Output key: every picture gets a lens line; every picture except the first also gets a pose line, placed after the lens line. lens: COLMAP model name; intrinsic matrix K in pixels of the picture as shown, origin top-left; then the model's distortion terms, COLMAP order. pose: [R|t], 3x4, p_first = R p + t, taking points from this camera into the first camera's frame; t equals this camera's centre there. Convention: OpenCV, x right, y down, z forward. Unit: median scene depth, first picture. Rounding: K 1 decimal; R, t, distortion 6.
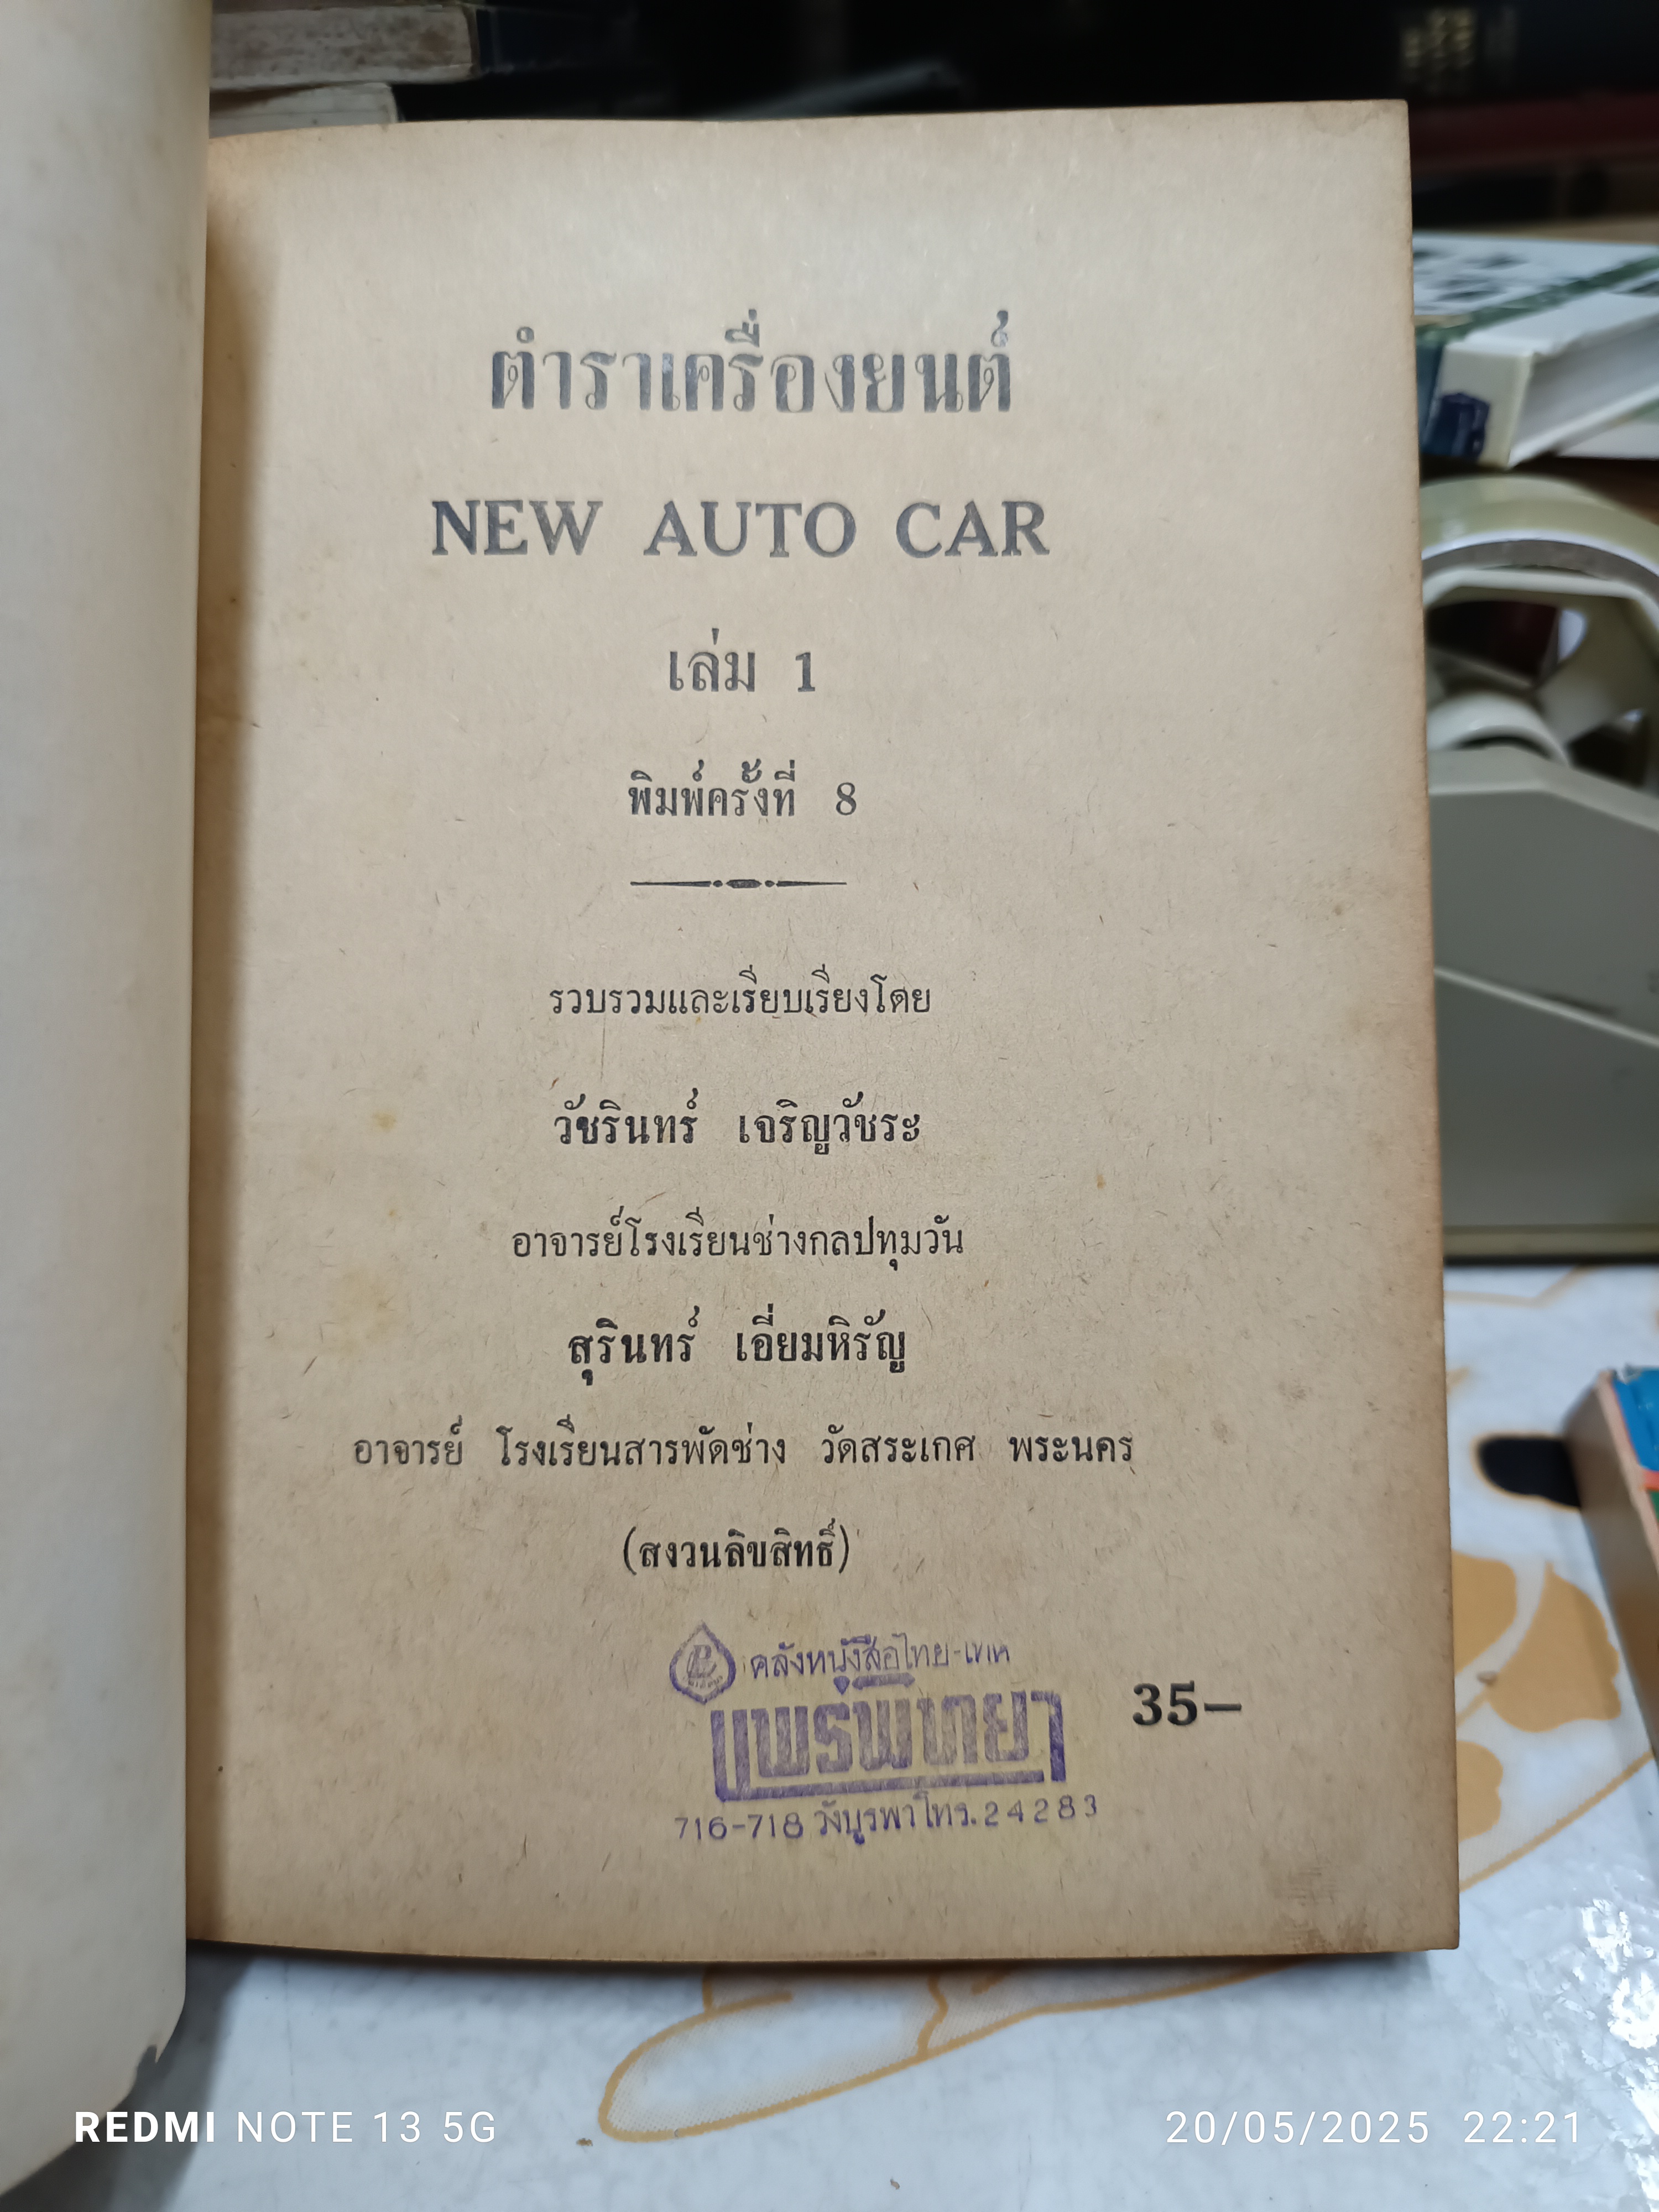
lens RADIAL K [[1588.0, 0, 849.4], [0, 1588.0, 1106.7], [0, 0, 1]] dist [-0.025088, 0.000337]
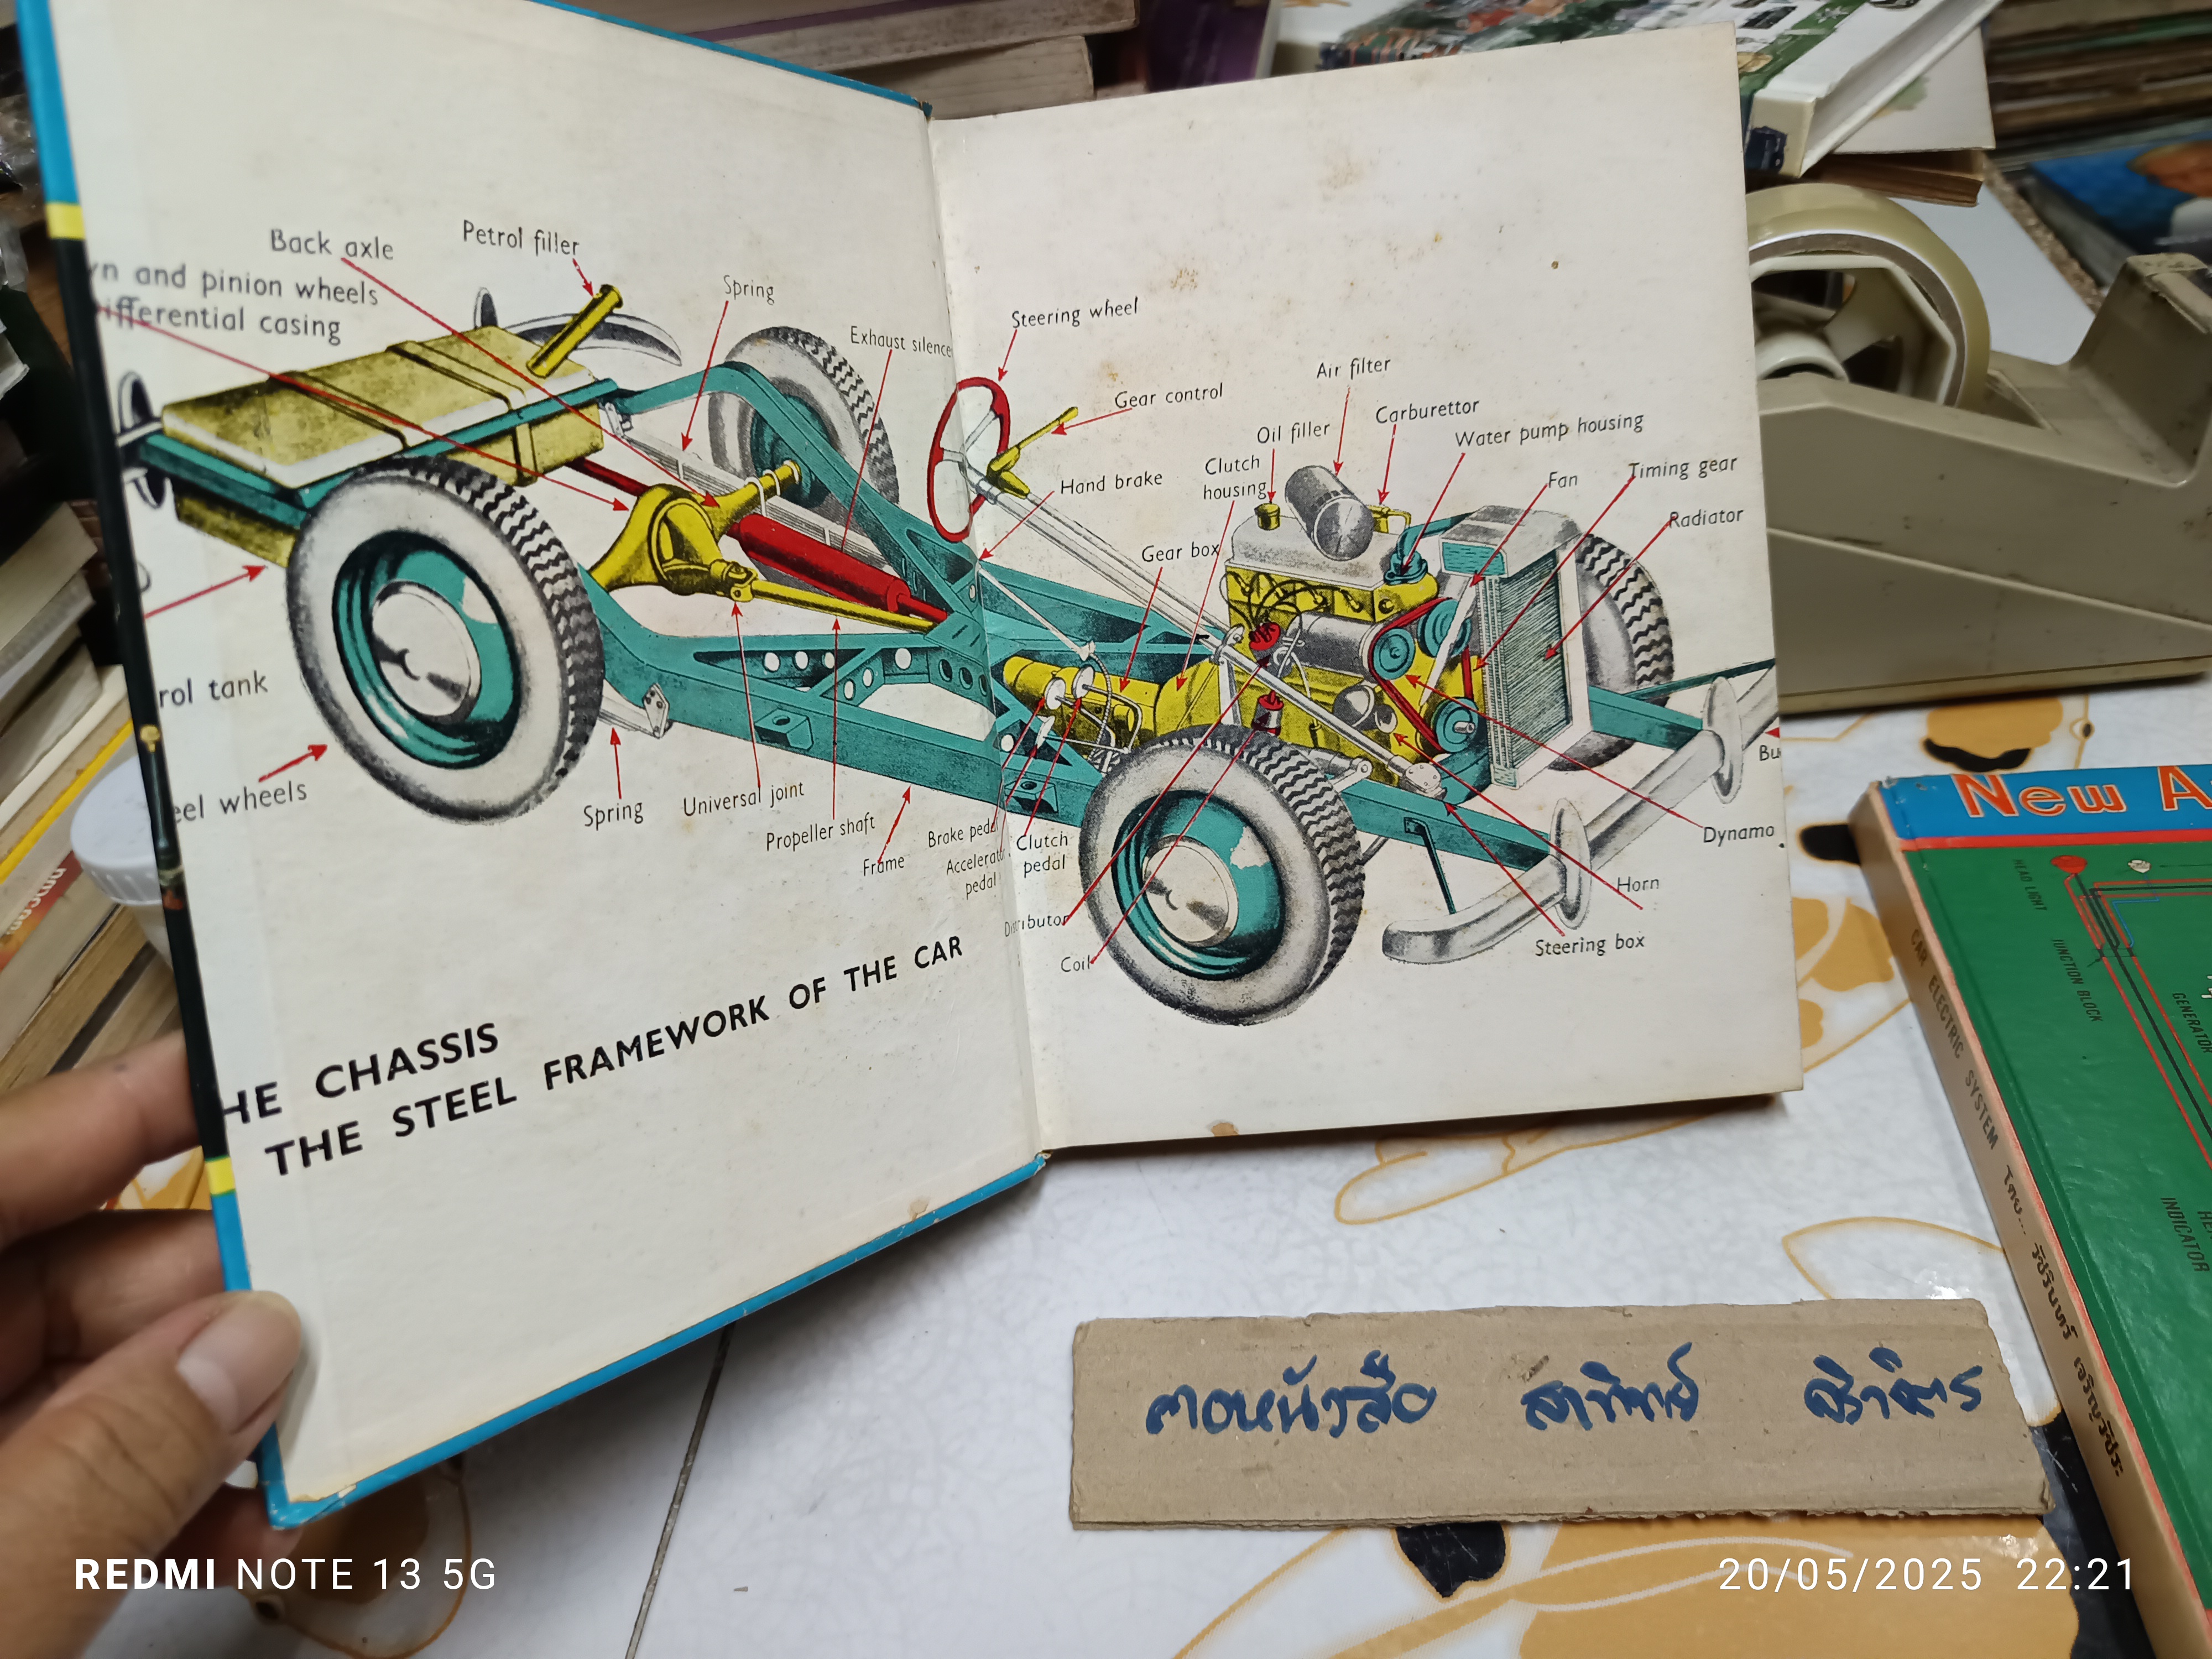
lens RADIAL K [[1588.0, 0, 1093.8], [0, 1588.0, 823.0], [0, 0, 1]] dist [-0.025088, 0.000337]
pose [[0.995707, -0.082874, -0.041218, -0.286518], [0.087433, 0.988292, 0.125040, -0.062282], [0.030372, -0.128107, 0.991295, -0.698929]]
